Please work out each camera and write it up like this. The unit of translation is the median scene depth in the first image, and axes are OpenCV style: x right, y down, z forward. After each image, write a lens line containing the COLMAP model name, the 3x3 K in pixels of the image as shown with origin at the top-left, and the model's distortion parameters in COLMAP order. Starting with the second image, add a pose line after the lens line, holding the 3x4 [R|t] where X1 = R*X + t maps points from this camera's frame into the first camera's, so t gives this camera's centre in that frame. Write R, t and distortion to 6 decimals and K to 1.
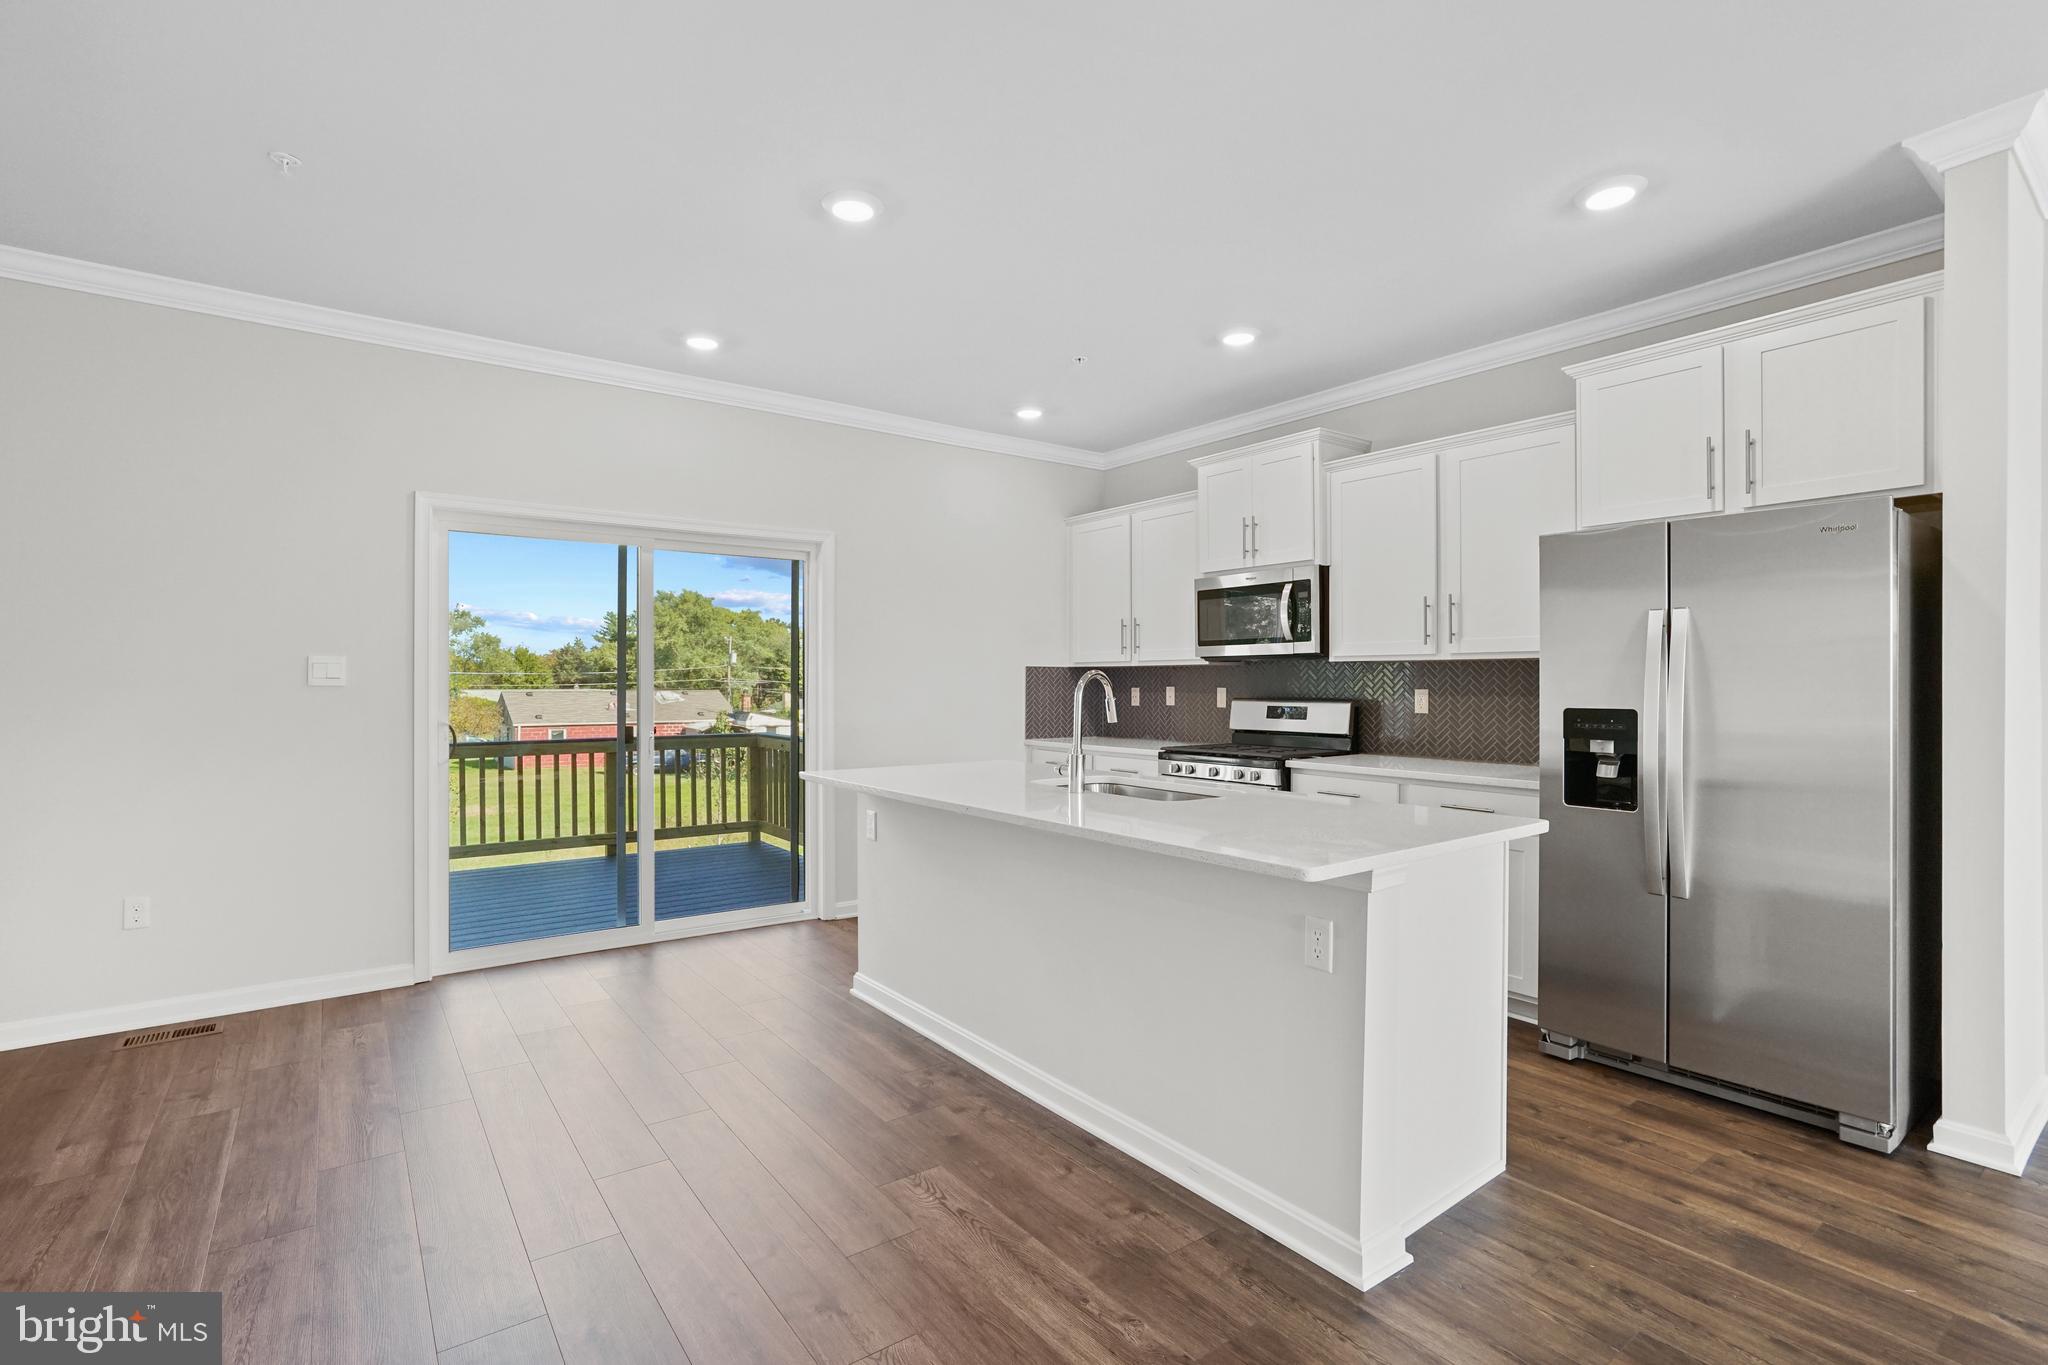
lens RADIAL K [[940.4, 0, 1022.3], [0, 940.4, 696.0], [0, 0, 1]] dist [-0.029880, 0.008467]
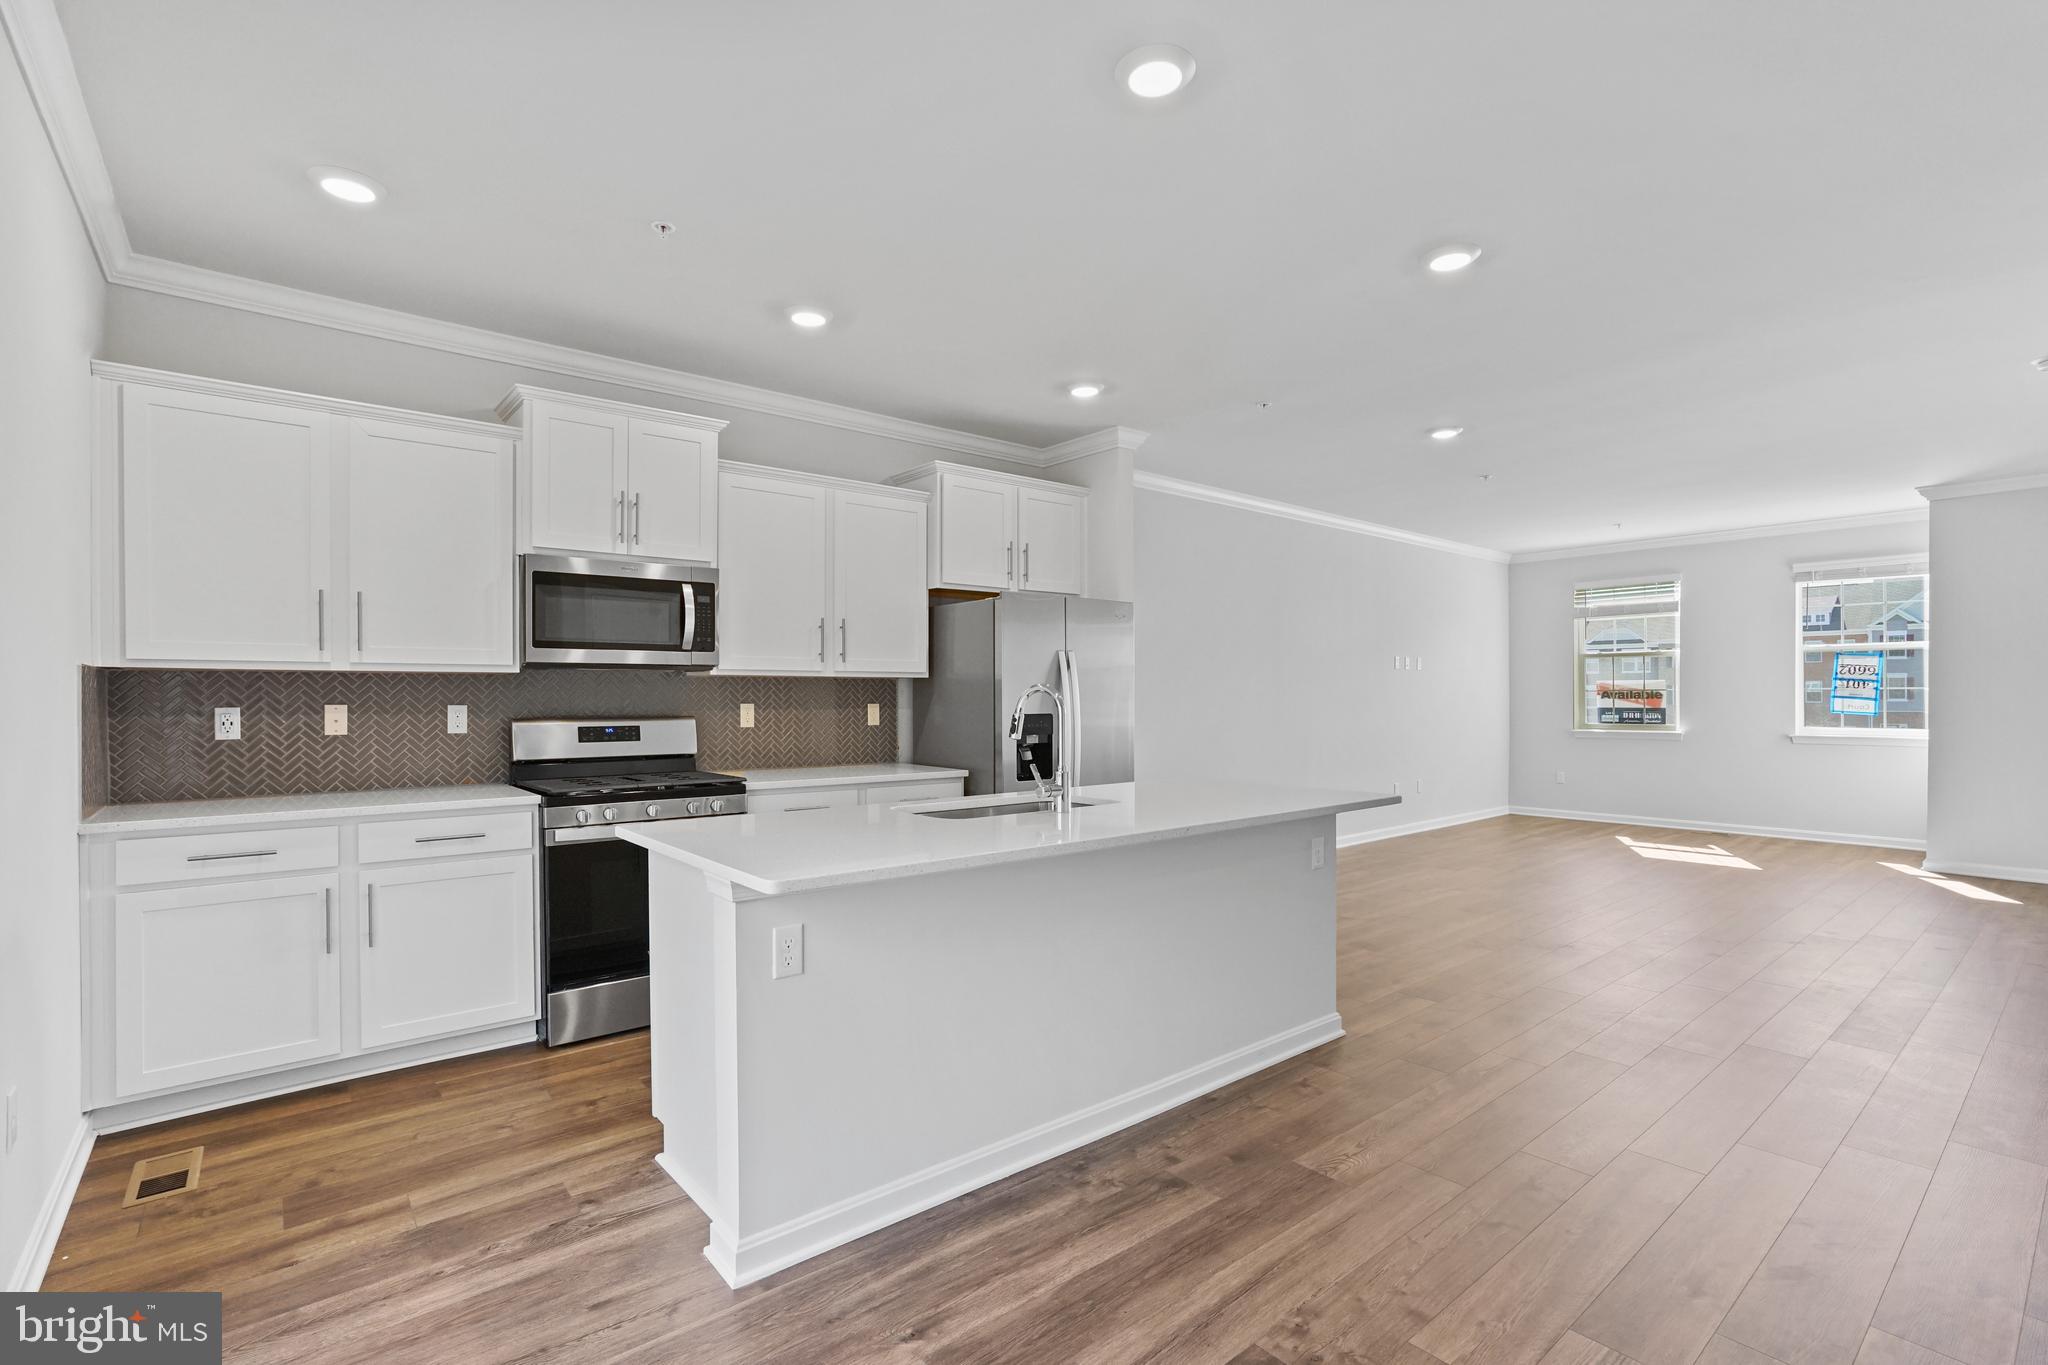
lens RADIAL K [[940.4, 0, 1025.5], [0, 940.4, 708.6], [0, 0, 1]] dist [-0.029880, 0.008467]
pose [[-0.052243, -0.008721, 0.998596, -0.636363], [0.020242, 0.999747, 0.009790, -0.006438], [-0.998429, 0.020725, -0.052053, 0.777732]]
